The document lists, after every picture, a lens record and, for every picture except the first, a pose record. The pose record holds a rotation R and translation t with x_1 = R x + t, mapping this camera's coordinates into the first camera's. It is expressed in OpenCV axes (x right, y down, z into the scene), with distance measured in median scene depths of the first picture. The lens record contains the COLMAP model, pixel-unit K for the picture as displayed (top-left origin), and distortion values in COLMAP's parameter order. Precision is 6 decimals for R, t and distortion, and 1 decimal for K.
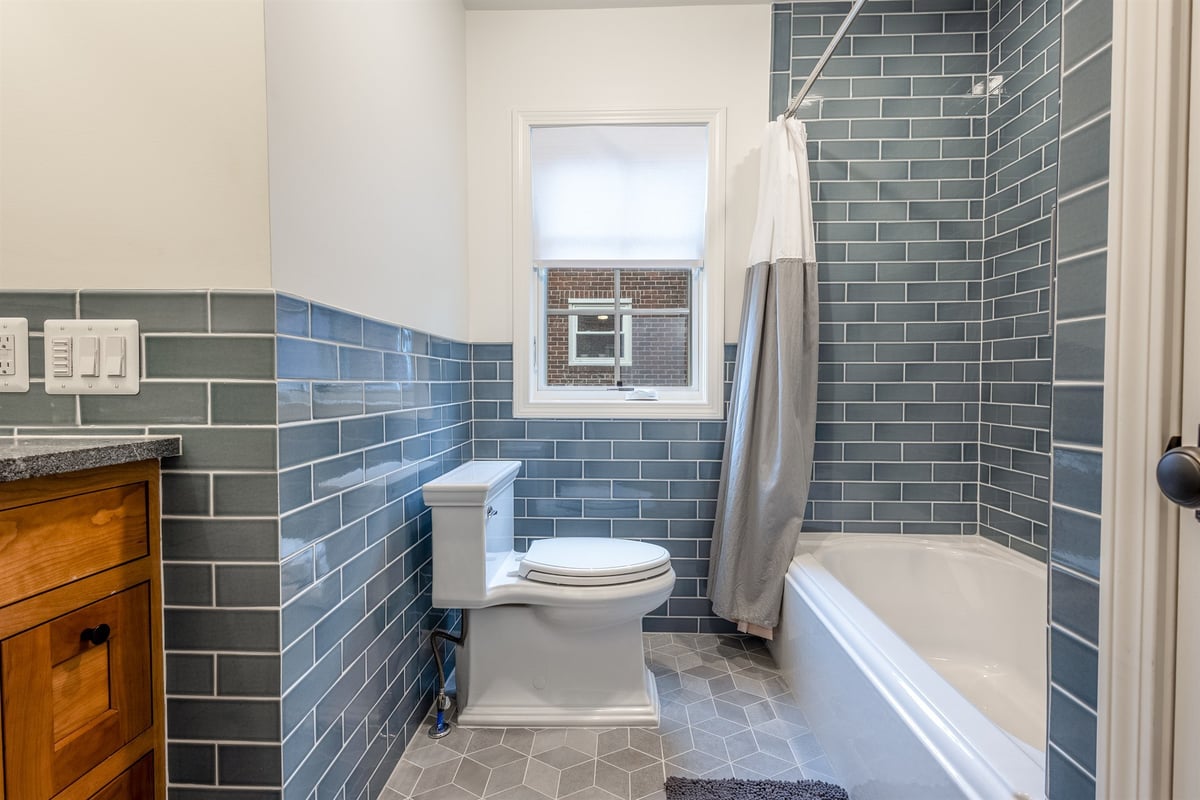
lens RADIAL K [[558.1, 0, 598.3], [0, 558.1, 398.5], [0, 0, 1]] dist [0.007000, -0.001805]
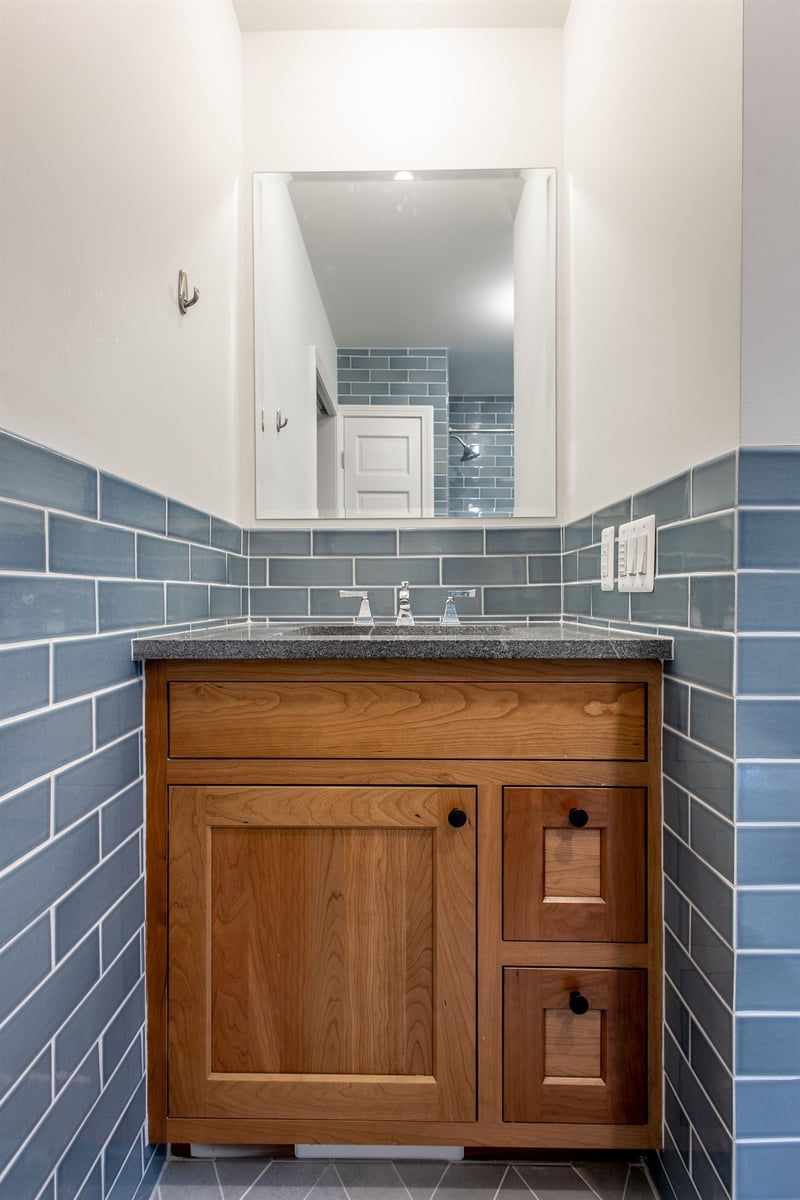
lens RADIAL K [[558.1, 0, 400.3], [0, 558.1, 597.5], [0, 0, 1]] dist [0.007000, -0.001805]
pose [[0.037244, 0.001646, -0.999305, 0.137252], [-0.025749, 0.999668, 0.000686, 0.013515], [0.998974, 0.025705, 0.037274, 0.575092]]
